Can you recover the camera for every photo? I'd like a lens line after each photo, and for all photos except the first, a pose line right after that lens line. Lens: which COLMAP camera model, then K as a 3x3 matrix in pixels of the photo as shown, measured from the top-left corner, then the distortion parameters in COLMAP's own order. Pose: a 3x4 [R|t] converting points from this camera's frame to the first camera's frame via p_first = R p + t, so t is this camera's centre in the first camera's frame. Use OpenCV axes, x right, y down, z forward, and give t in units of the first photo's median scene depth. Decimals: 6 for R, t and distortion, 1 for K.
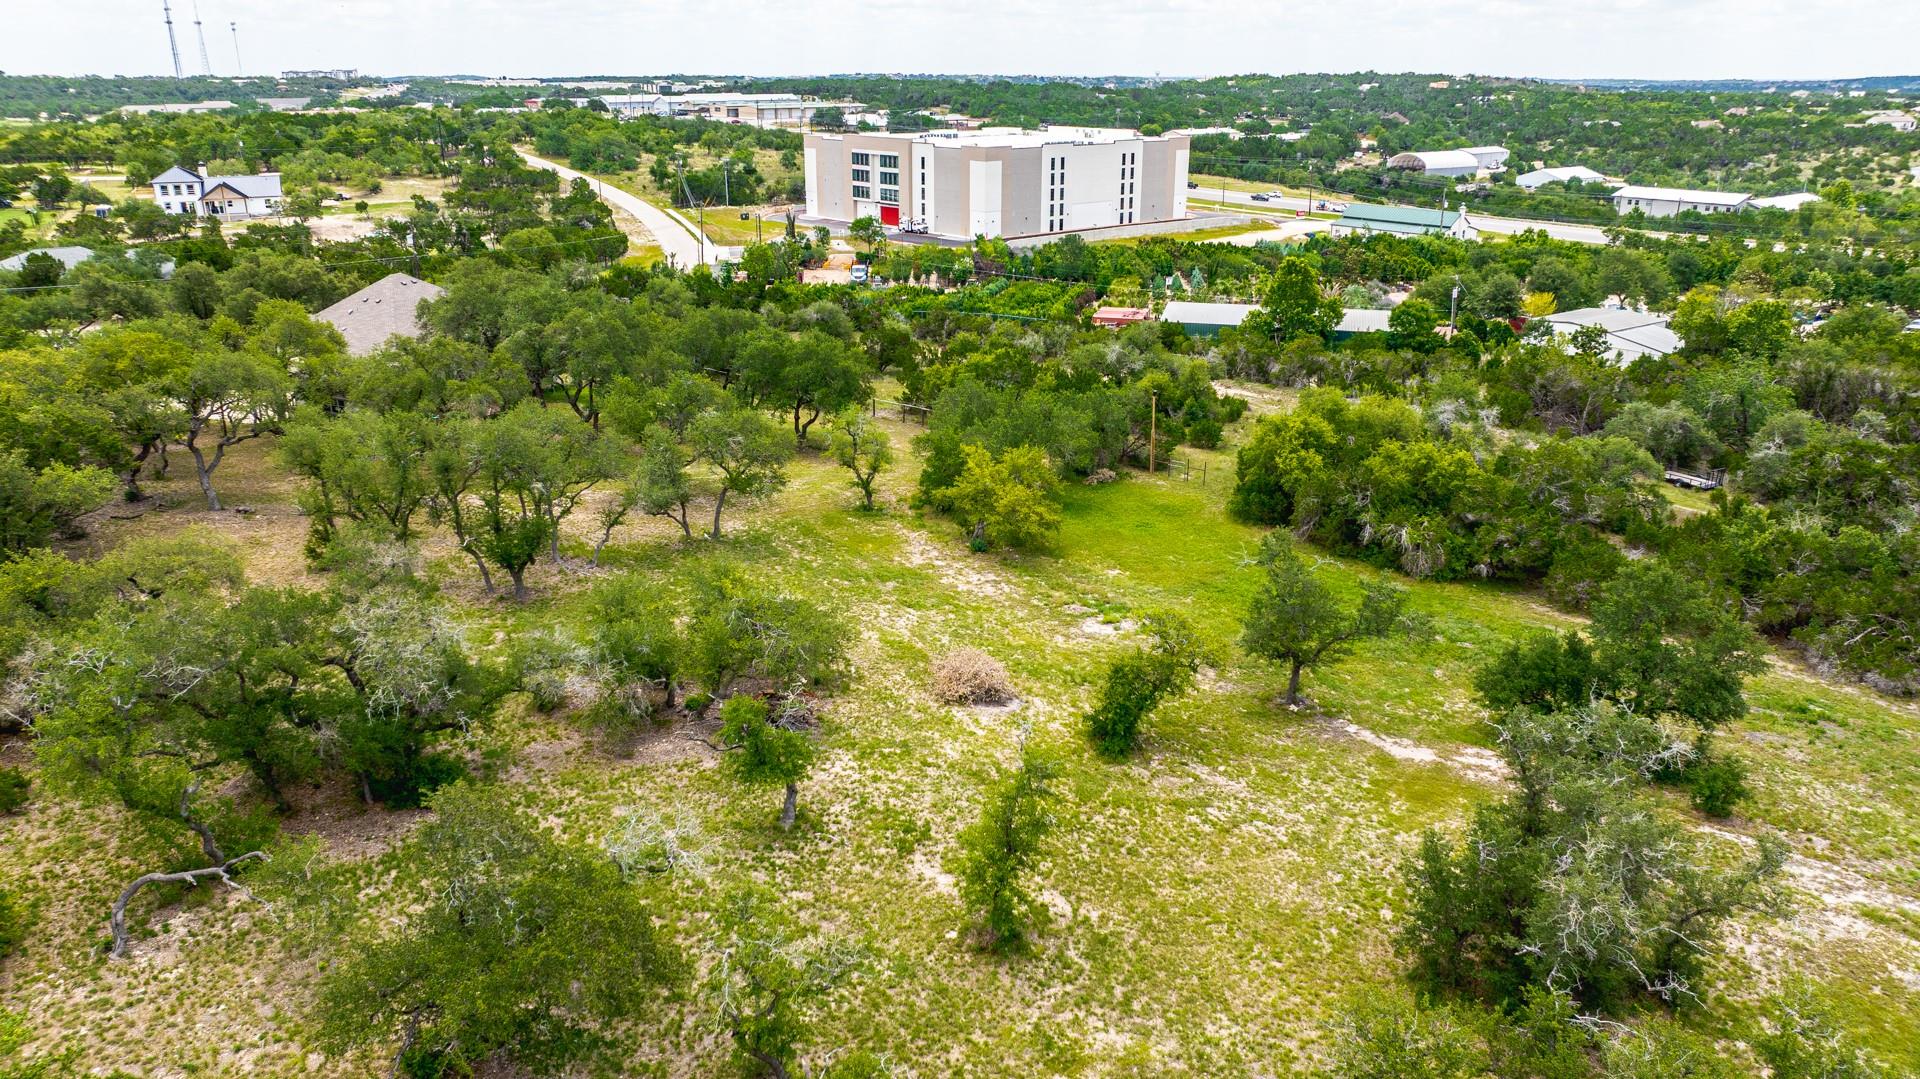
lens RADIAL K [[1344.6, 0, 952.7], [0, 1344.6, 542.0], [0, 0, 1]] dist [-0.020642, 0.020719]
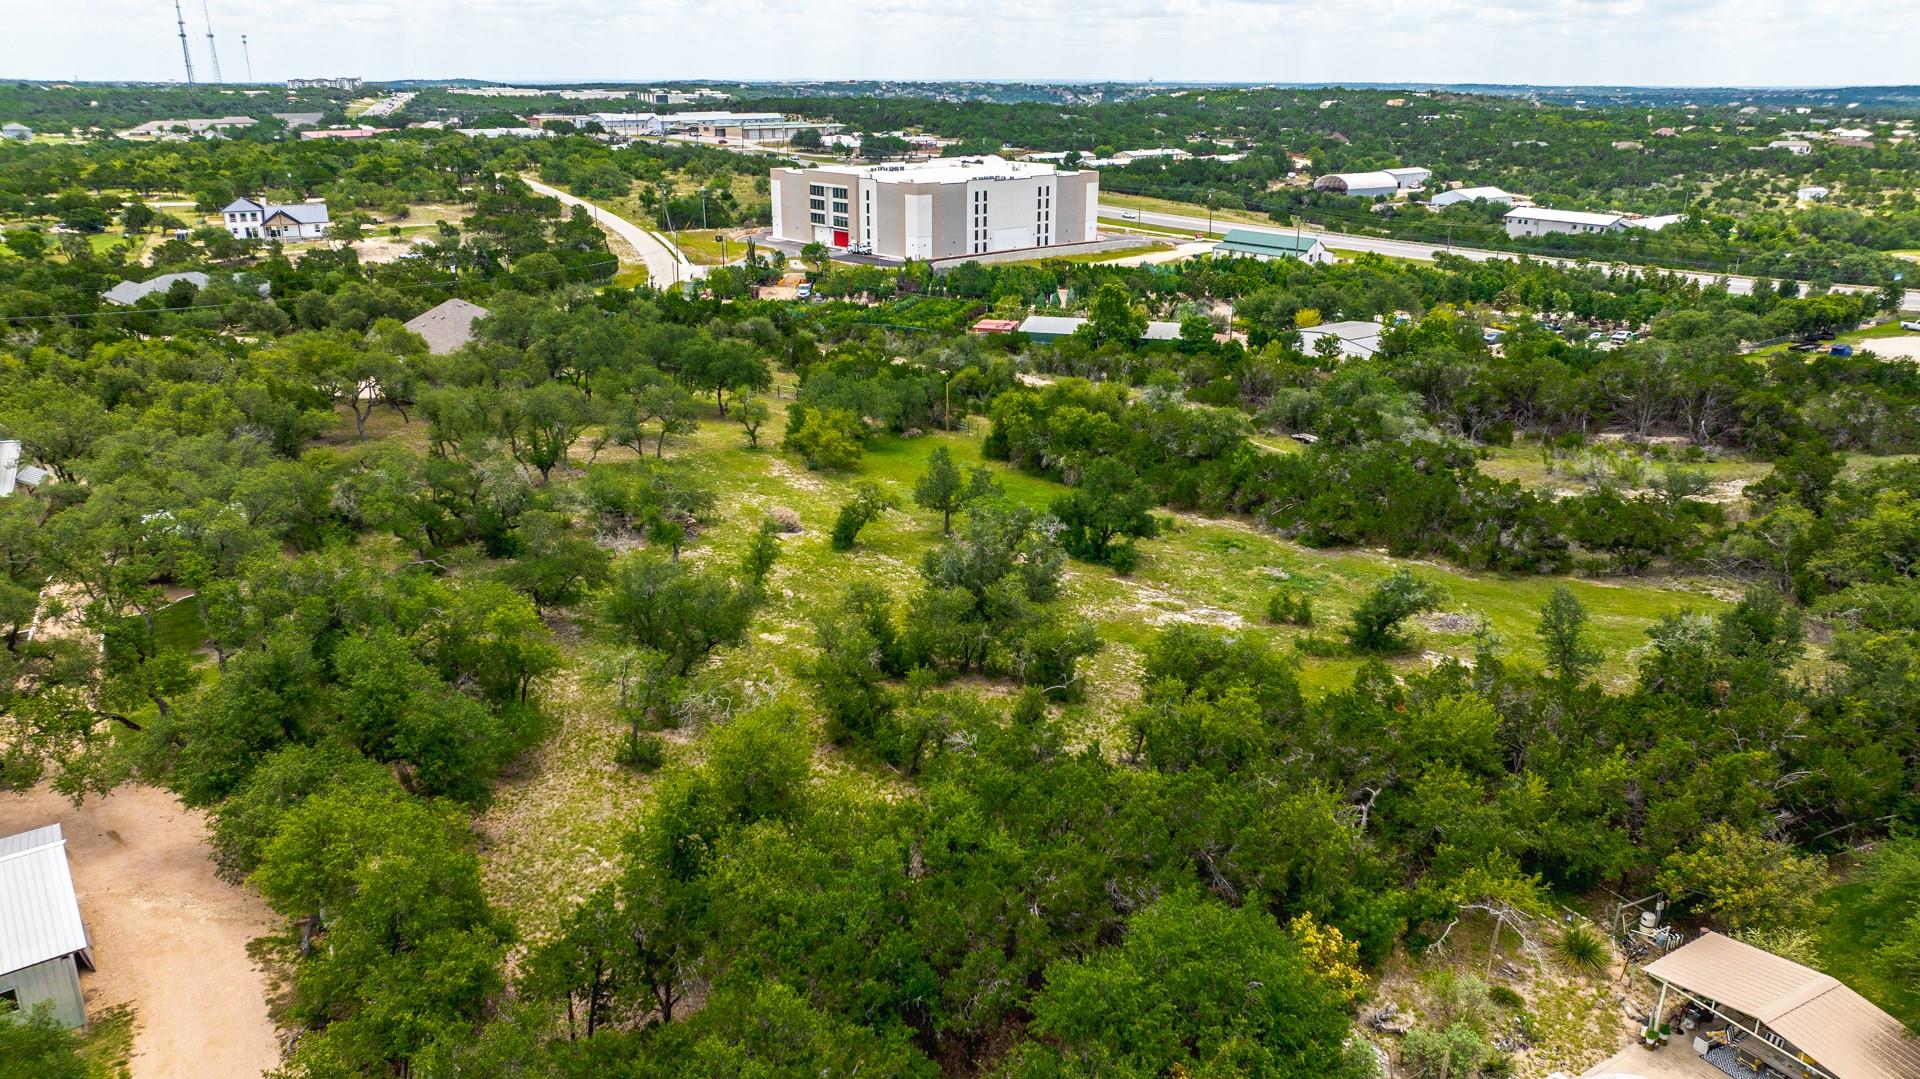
lens RADIAL K [[1344.6, 0, 962.8], [0, 1344.6, 540.5], [0, 0, 1]] dist [-0.020642, 0.020719]
pose [[0.999957, 0.001796, 0.009046, 0.048724], [-0.001768, 0.999994, -0.003119, 0.025514], [-0.009051, 0.003103, 0.999954, -0.177884]]
